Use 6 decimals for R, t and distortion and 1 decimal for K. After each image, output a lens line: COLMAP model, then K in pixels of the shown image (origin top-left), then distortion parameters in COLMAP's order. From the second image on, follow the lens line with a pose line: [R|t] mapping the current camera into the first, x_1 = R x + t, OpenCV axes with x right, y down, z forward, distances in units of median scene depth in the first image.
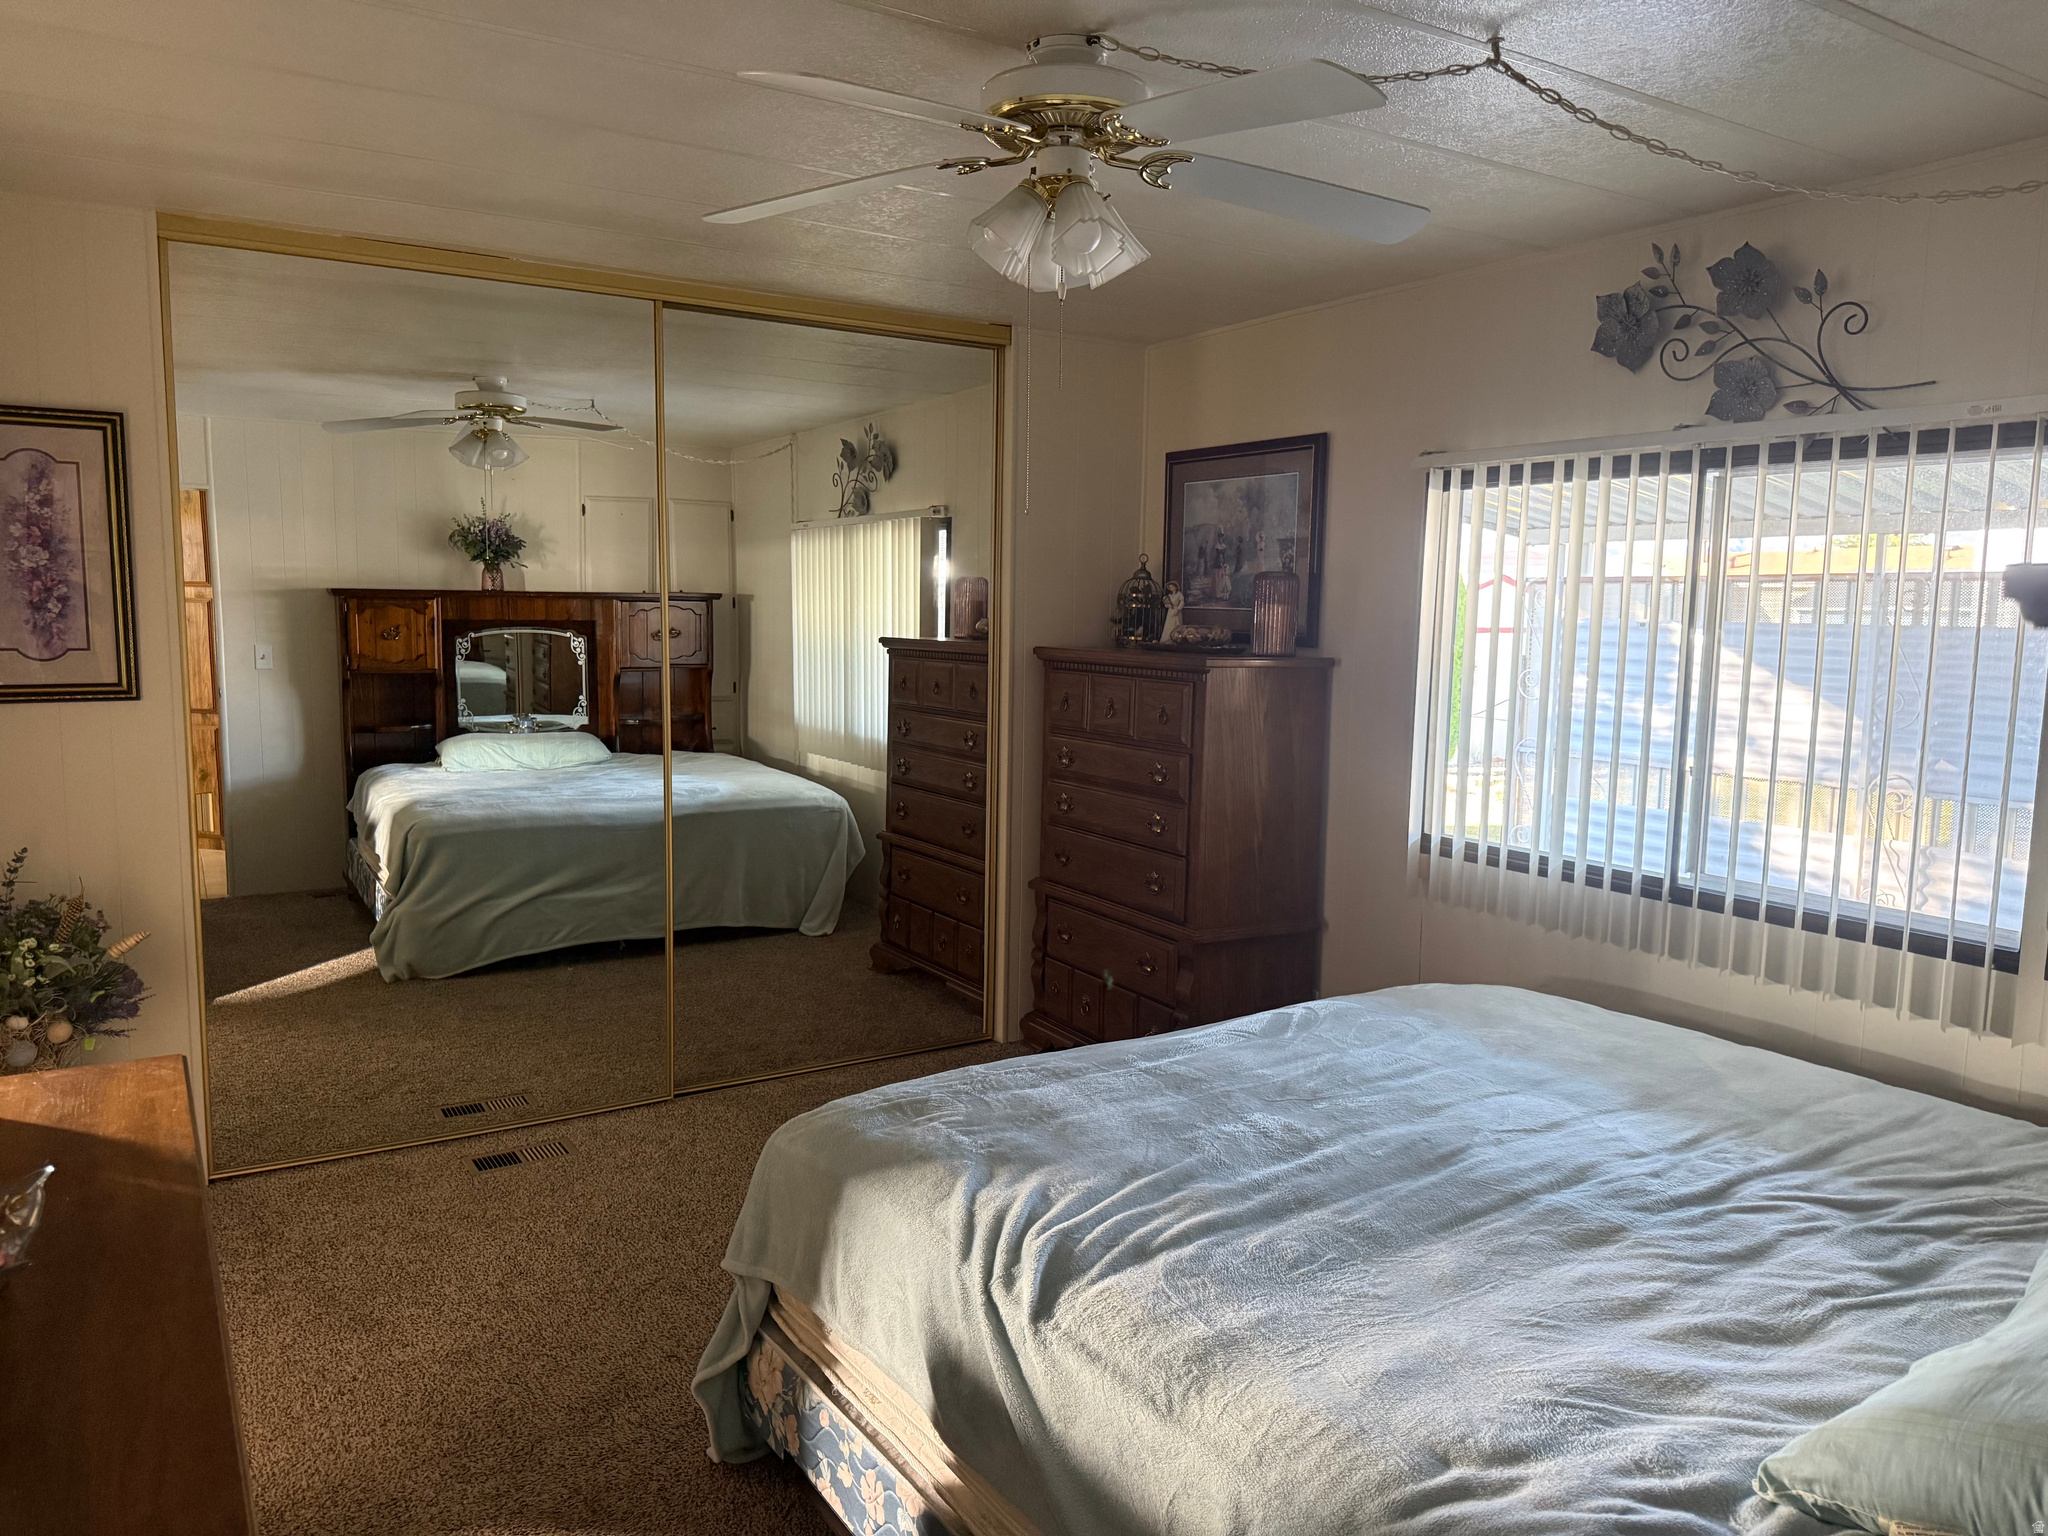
lens RADIAL K [[1415.7, 0, 1019.7], [0, 1415.7, 771.5], [0, 0, 1]] dist [-0.005132, -0.013543]
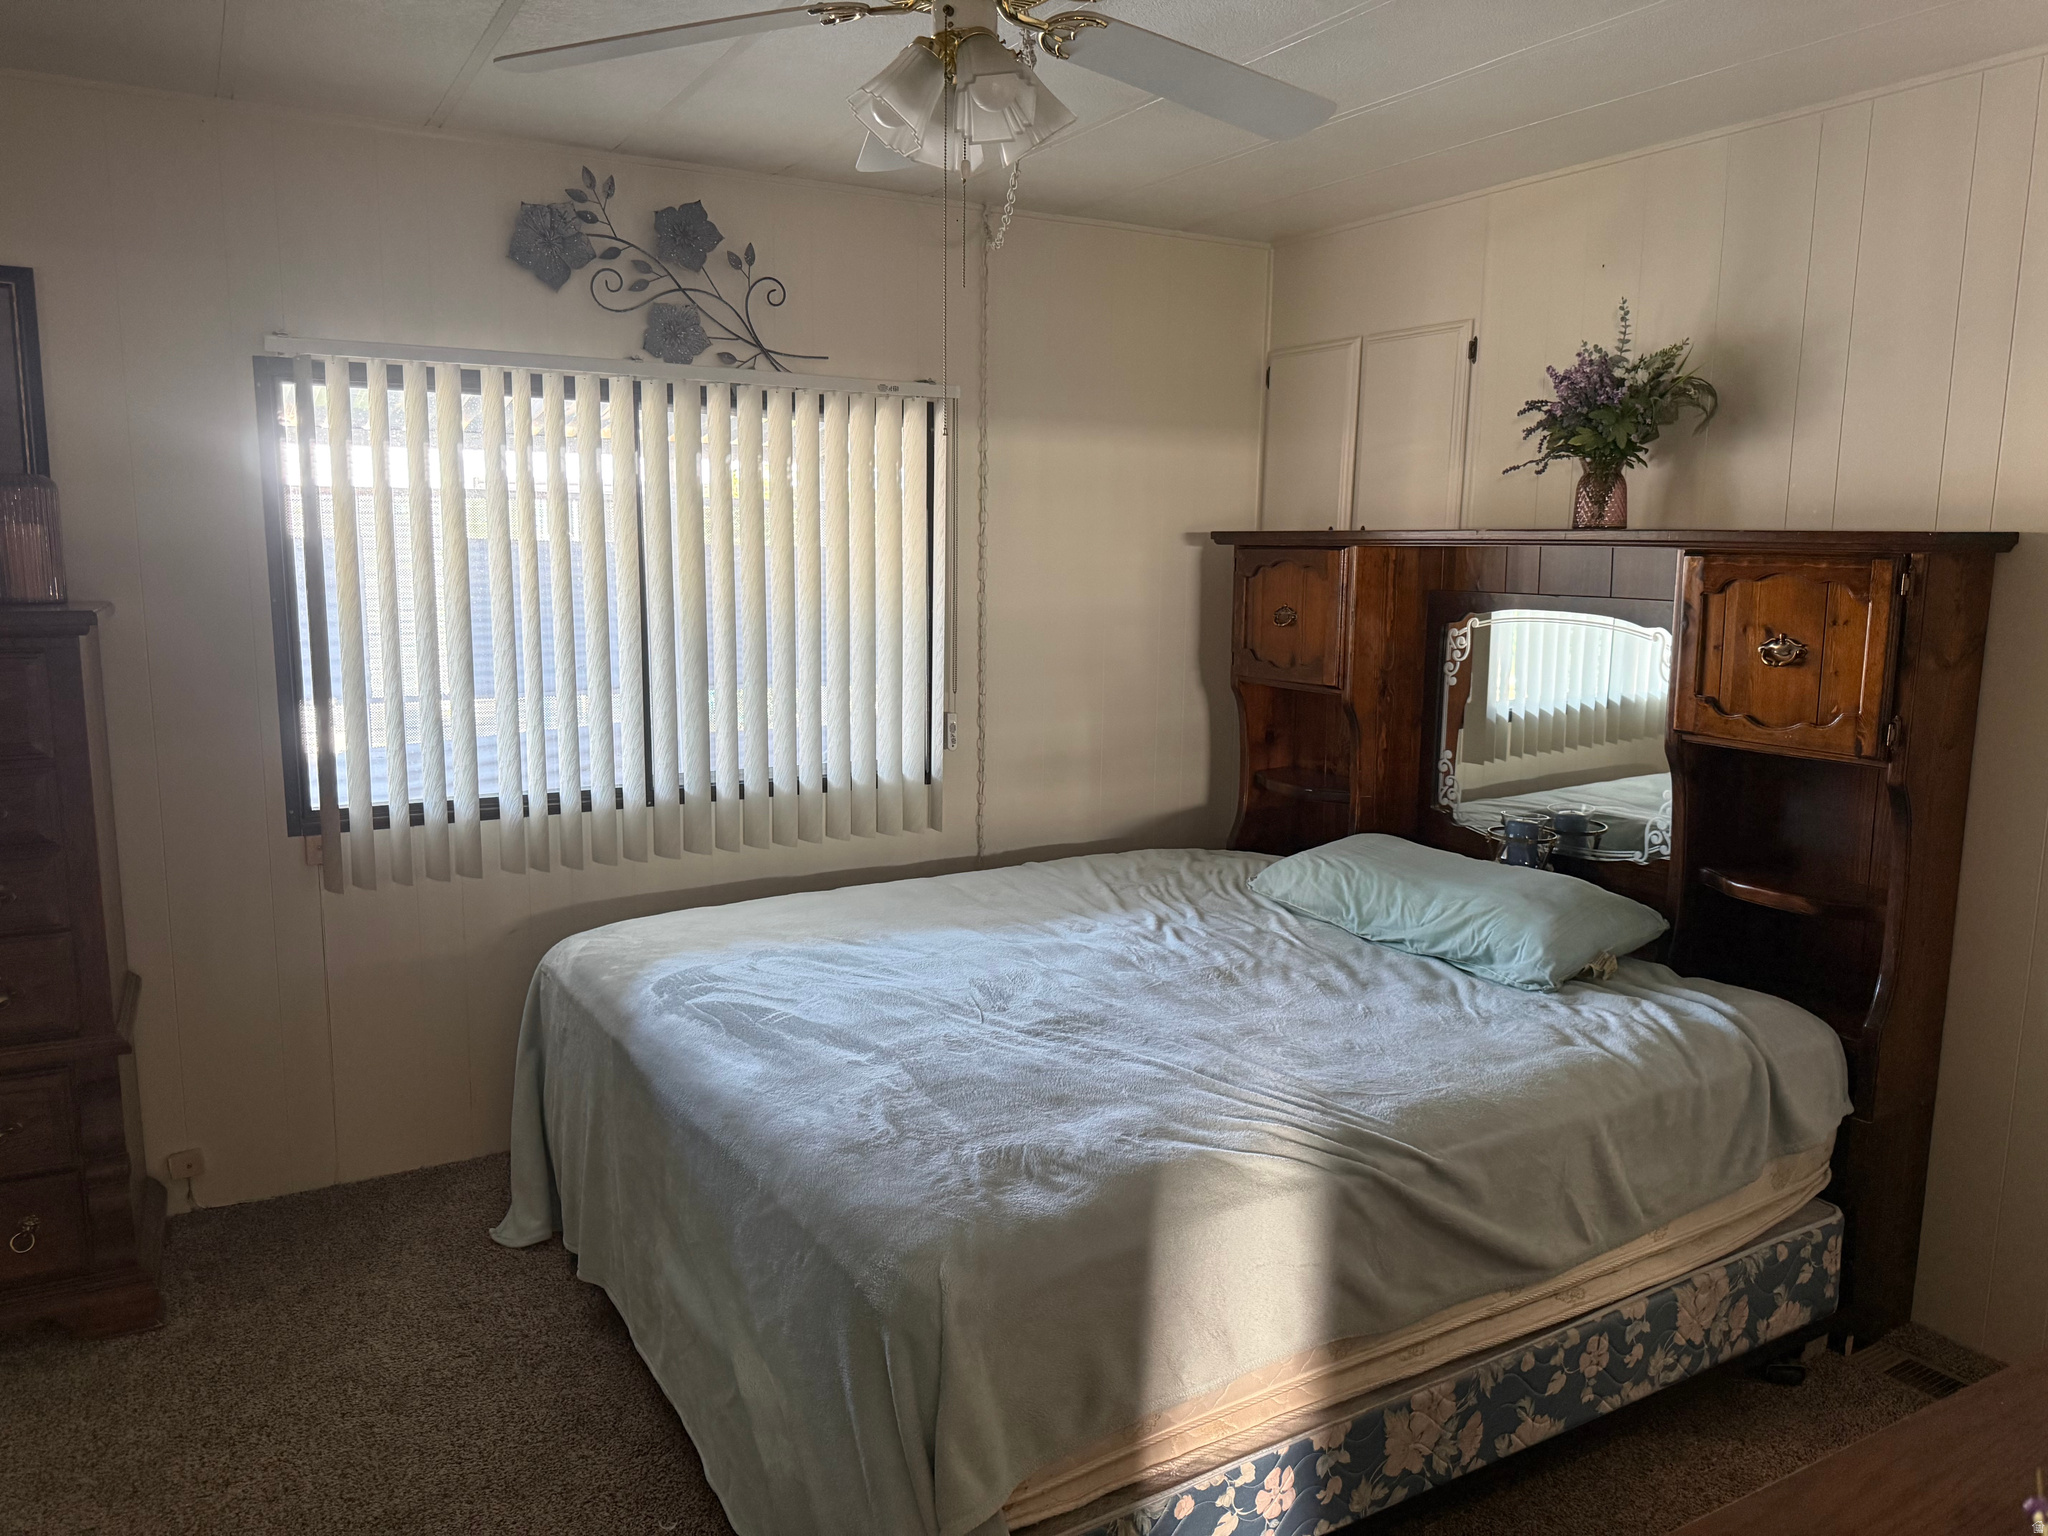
lens RADIAL K [[1415.7, 0, 1019.7], [0, 1415.7, 762.3], [0, 0, 1]] dist [-0.005132, -0.013543]
pose [[0.034802, -0.166742, 0.985386, -0.604573], [0.106889, 0.980949, 0.162216, -0.089519], [-0.993662, 0.099681, 0.051962, 0.690584]]
